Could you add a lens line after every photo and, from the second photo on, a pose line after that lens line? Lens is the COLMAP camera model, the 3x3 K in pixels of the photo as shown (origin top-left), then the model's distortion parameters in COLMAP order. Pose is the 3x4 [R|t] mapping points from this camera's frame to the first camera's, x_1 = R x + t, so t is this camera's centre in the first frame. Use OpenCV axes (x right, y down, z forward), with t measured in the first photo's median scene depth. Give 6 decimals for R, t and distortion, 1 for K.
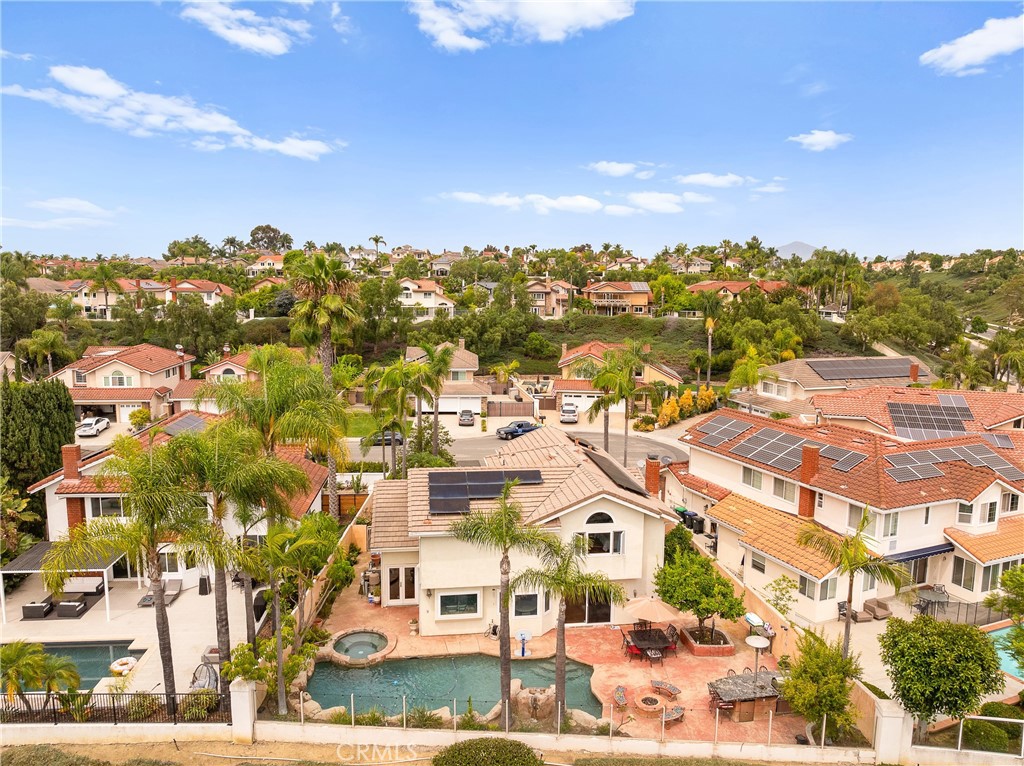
lens RADIAL K [[757.1, 0, 512.0], [0, 757.1, 383.0], [0, 0, 1]] dist [-0.032469, -0.004567]
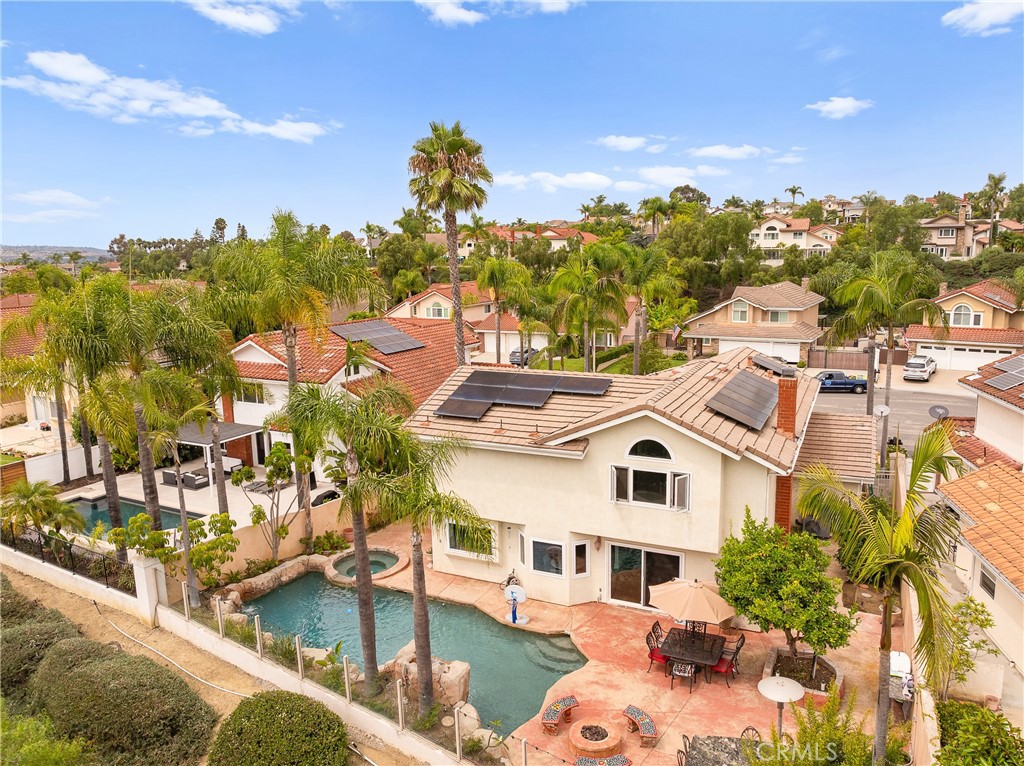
lens RADIAL K [[757.1, 0, 512.0], [0, 757.1, 383.0], [0, 0, 1]] dist [-0.032469, -0.004567]
pose [[0.824538, 0.067813, -0.561728, 0.380137], [-0.051260, 0.997662, 0.045198, 0.097724], [0.563479, -0.008473, 0.826087, 0.388572]]
